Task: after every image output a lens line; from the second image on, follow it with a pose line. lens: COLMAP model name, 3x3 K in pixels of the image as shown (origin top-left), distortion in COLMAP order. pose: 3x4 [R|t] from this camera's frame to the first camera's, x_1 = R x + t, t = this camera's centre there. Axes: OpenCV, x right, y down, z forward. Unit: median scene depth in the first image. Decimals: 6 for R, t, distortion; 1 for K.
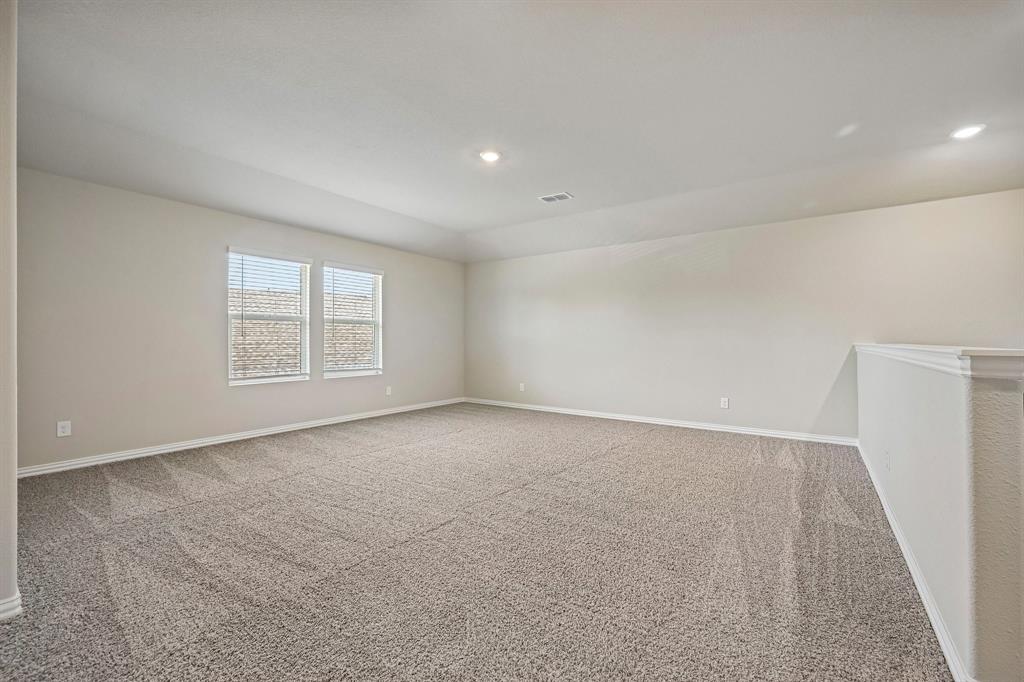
lens RADIAL K [[434.7, 0, 511.9], [0, 434.7, 338.6], [0, 0, 1]] dist [0.004823, 0.000178]
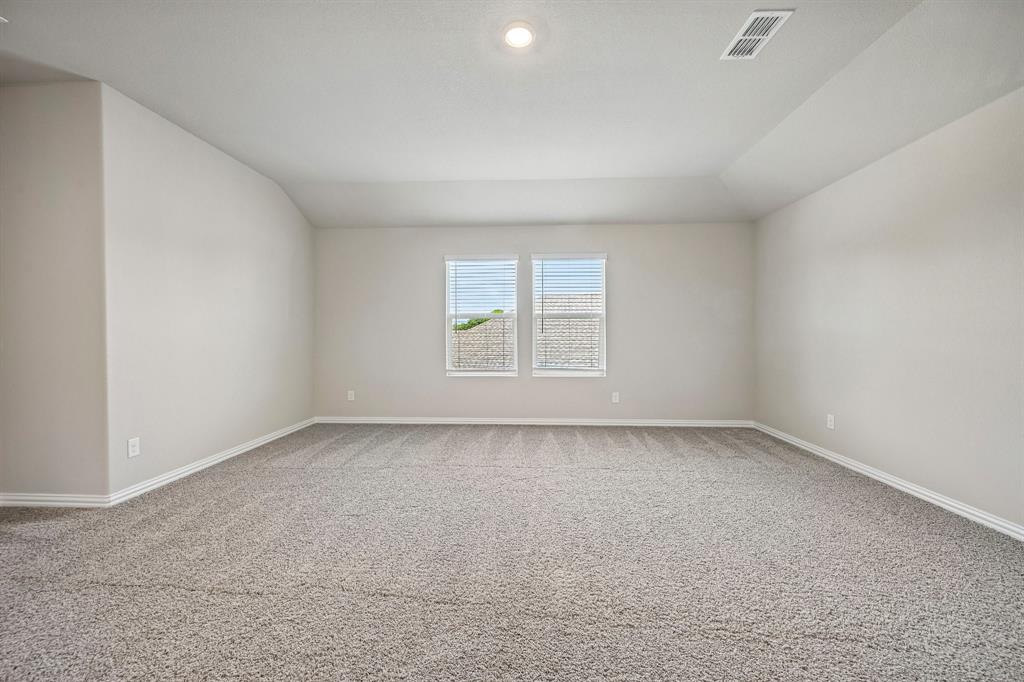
lens RADIAL K [[404.2, 0, 509.6], [0, 404.2, 342.6], [0, 0, 1]] dist [-0.004119, 0.000203]
pose [[0.530233, 0.011881, -0.847769, 0.310995], [0.005856, 0.999827, 0.017675, 0.000308], [0.847832, -0.014336, 0.530071, 0.498411]]
